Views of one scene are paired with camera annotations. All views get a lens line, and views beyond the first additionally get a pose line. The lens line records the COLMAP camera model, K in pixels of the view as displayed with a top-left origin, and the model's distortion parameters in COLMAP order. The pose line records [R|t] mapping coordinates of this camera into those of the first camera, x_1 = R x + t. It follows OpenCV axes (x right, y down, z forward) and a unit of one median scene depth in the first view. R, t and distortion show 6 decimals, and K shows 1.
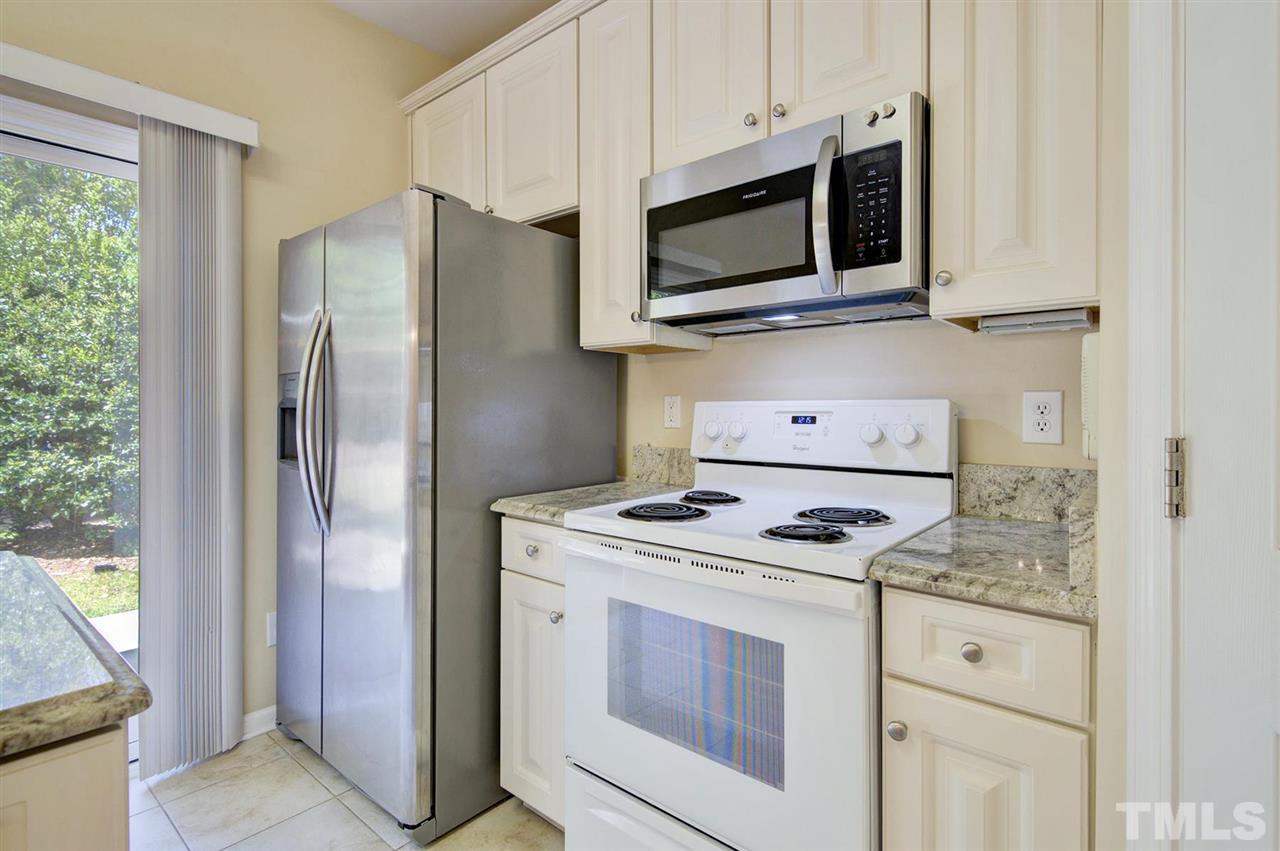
lens RADIAL K [[627.5, 0, 635.0], [0, 627.5, 403.8], [0, 0, 1]] dist [0.002938, 0.000553]
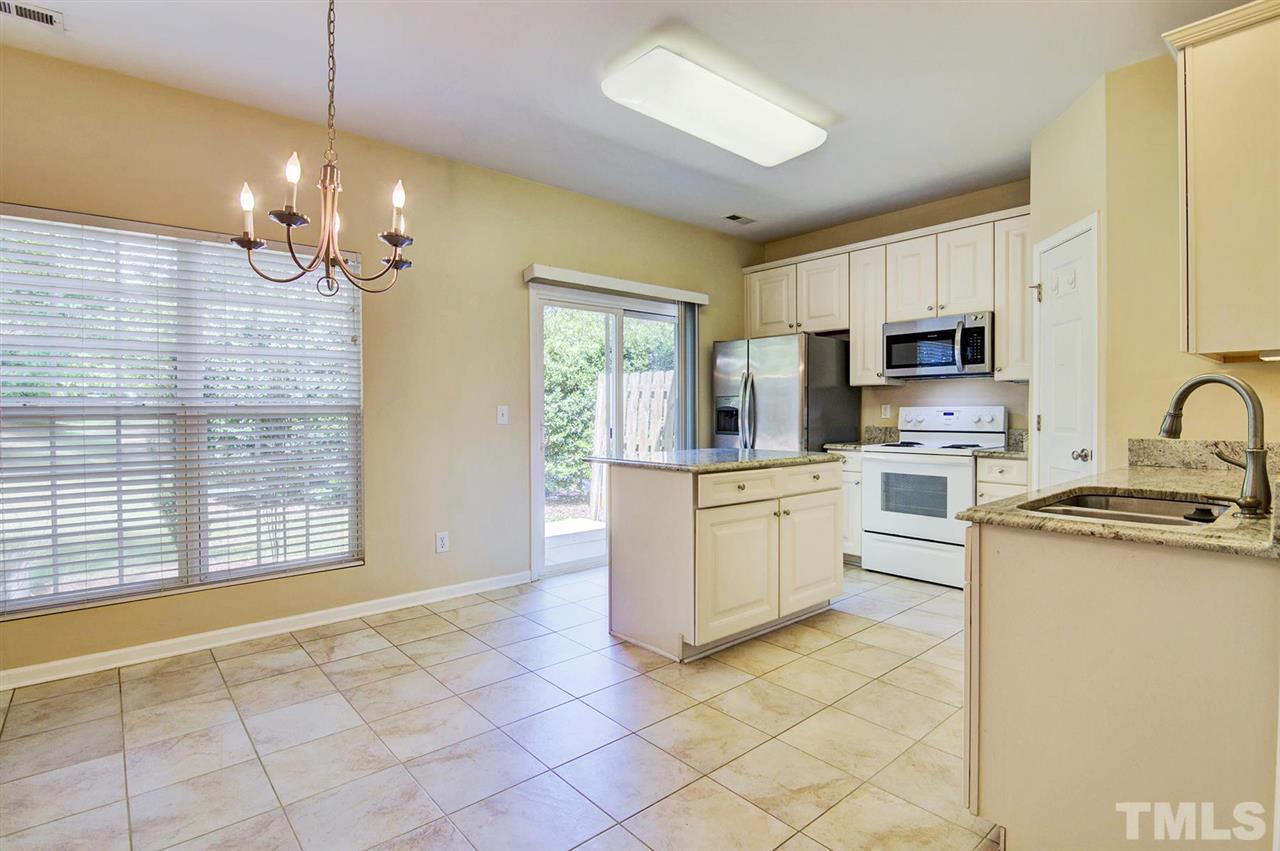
lens RADIAL K [[613.3, 0, 636.4], [0, 613.3, 419.5], [0, 0, 1]] dist [-0.001377, -0.000406]
pose [[0.987500, -0.004016, -0.157567, -0.731741], [0.007060, 0.999799, 0.018764, -0.010423], [0.157460, -0.019642, 0.987330, -2.068840]]
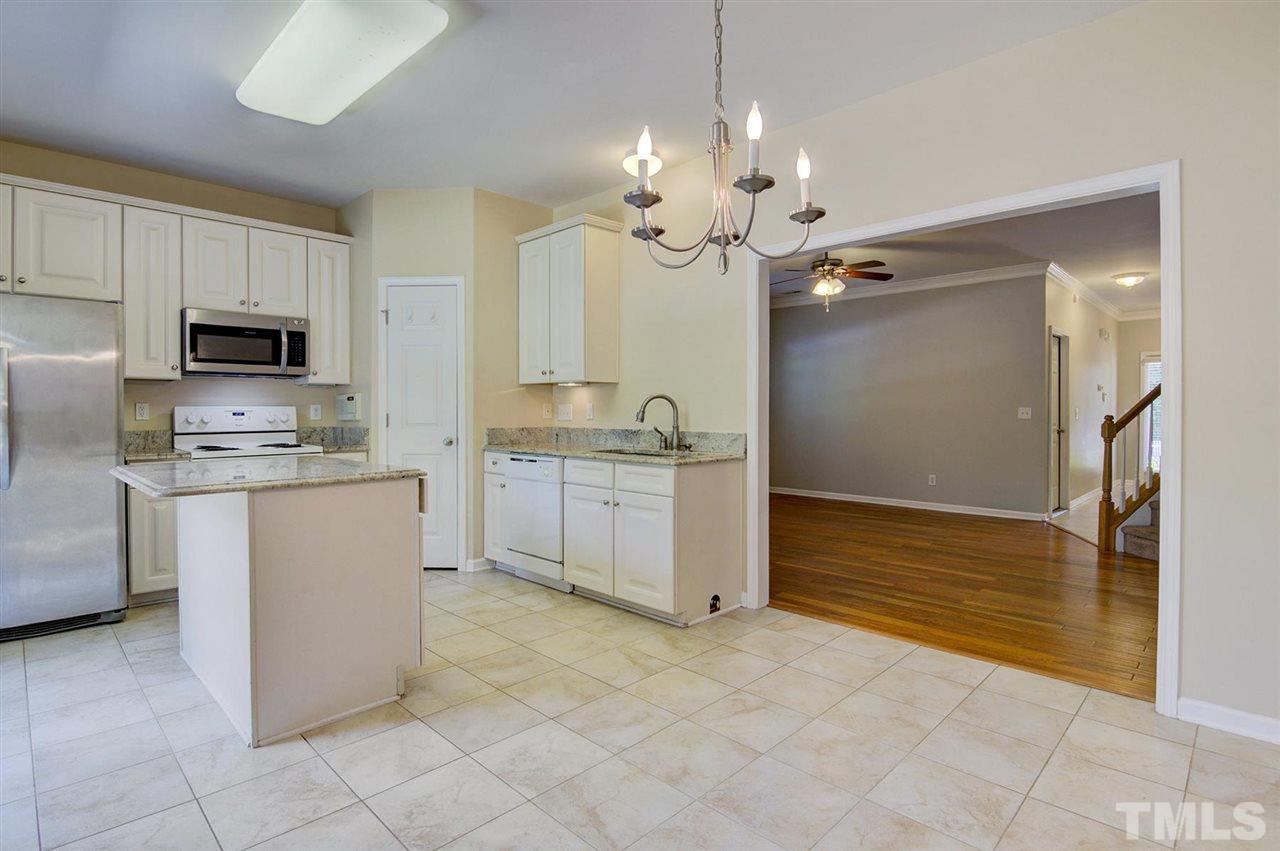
lens RADIAL K [[636.4, 0, 636.2], [0, 636.4, 415.0], [0, 0, 1]] dist [-0.000671, -0.013603]
pose [[0.088161, -0.010233, 0.996054, -2.524436], [-0.004119, 0.999935, 0.010638, -0.005585], [-0.996098, -0.005041, 0.088113, -0.976382]]
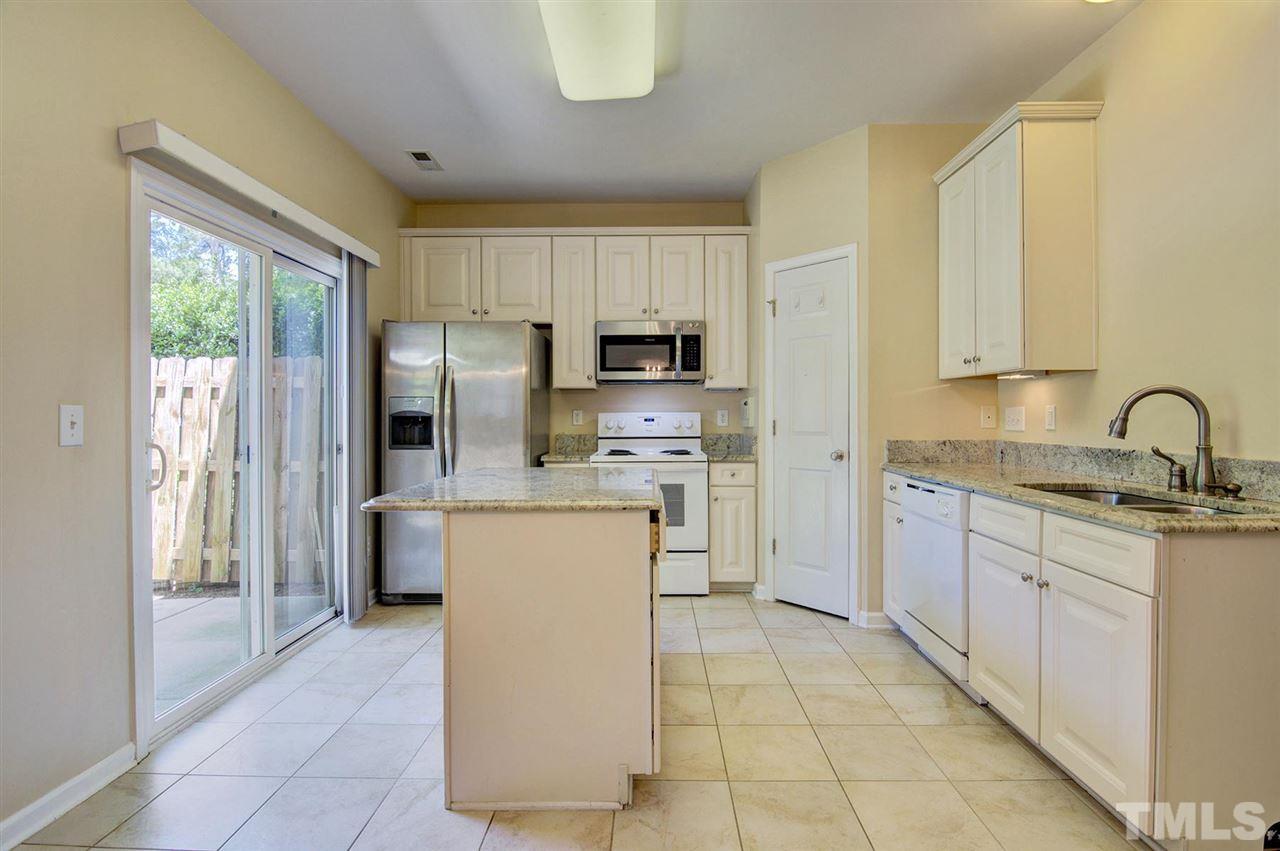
lens RADIAL K [[621.0, 0, 640.0], [0, 621.0, 416.9], [0, 0, 1]] dist [-0.000876, -0.014132]
pose [[0.778504, -0.006175, 0.627609, -1.632615], [0.001911, 0.999970, 0.007469, -0.008235], [-0.627637, -0.004615, 0.778493, -1.171055]]
